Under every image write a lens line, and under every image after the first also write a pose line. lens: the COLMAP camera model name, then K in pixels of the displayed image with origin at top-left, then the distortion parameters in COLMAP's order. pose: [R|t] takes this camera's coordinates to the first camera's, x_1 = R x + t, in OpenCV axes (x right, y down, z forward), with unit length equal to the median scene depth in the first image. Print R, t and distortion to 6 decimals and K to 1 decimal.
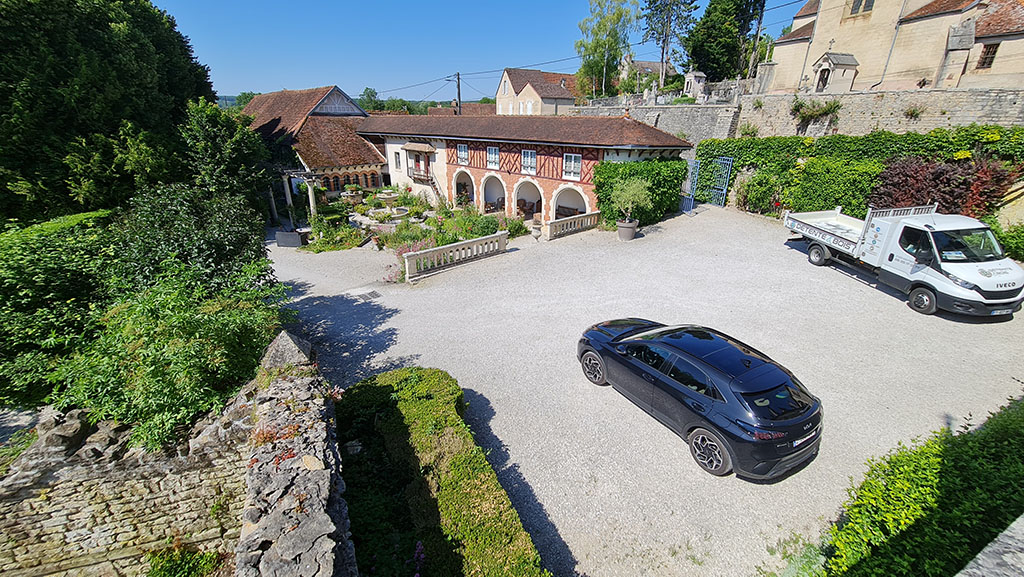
lens RADIAL K [[418.4, 0, 512.8], [0, 418.4, 290.8], [0, 0, 1]] dist [-0.011206, 0.003246]
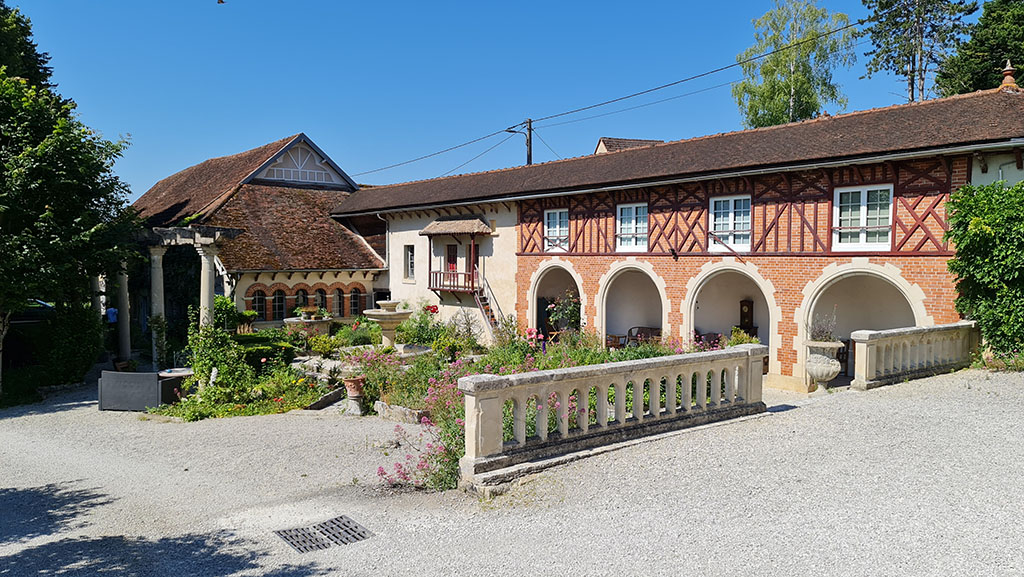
lens RADIAL K [[700.4, 0, 515.4], [0, 700.4, 316.8], [0, 0, 1]] dist [0.039698, -0.000267]
pose [[0.996964, 0.000125, -0.077866, -0.147008], [-0.025321, 0.946169, -0.322681, 0.013506], [0.073634, 0.323673, 0.943300, 0.430198]]
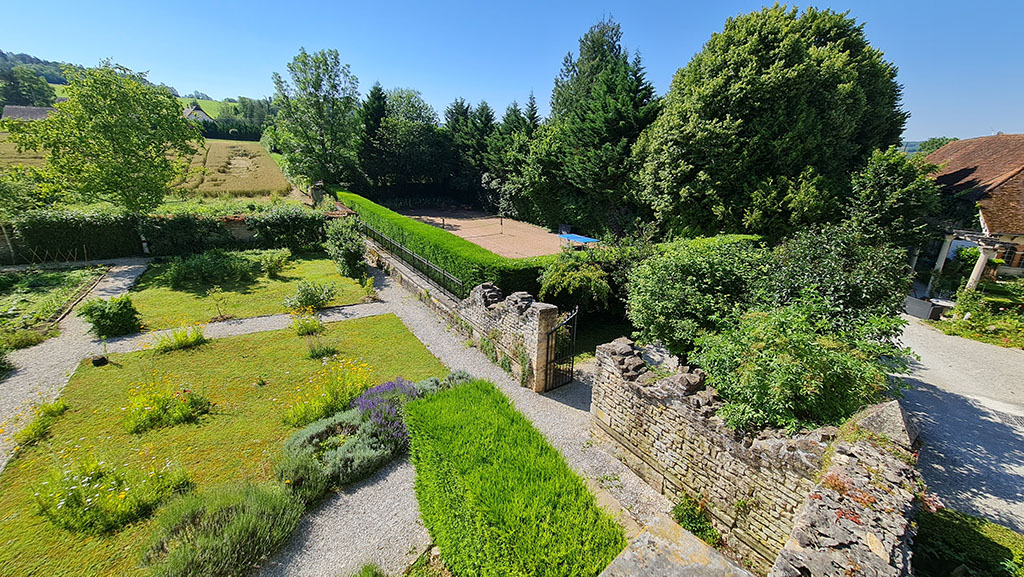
lens RADIAL K [[418.4, 0, 512.8], [0, 418.4, 290.8], [0, 0, 1]] dist [-0.011206, 0.003246]
pose [[0.284380, 0.297984, -0.911227, -0.012075], [-0.384672, 0.906071, 0.176247, 0.013016], [0.878155, 0.300402, 0.372294, -0.040725]]
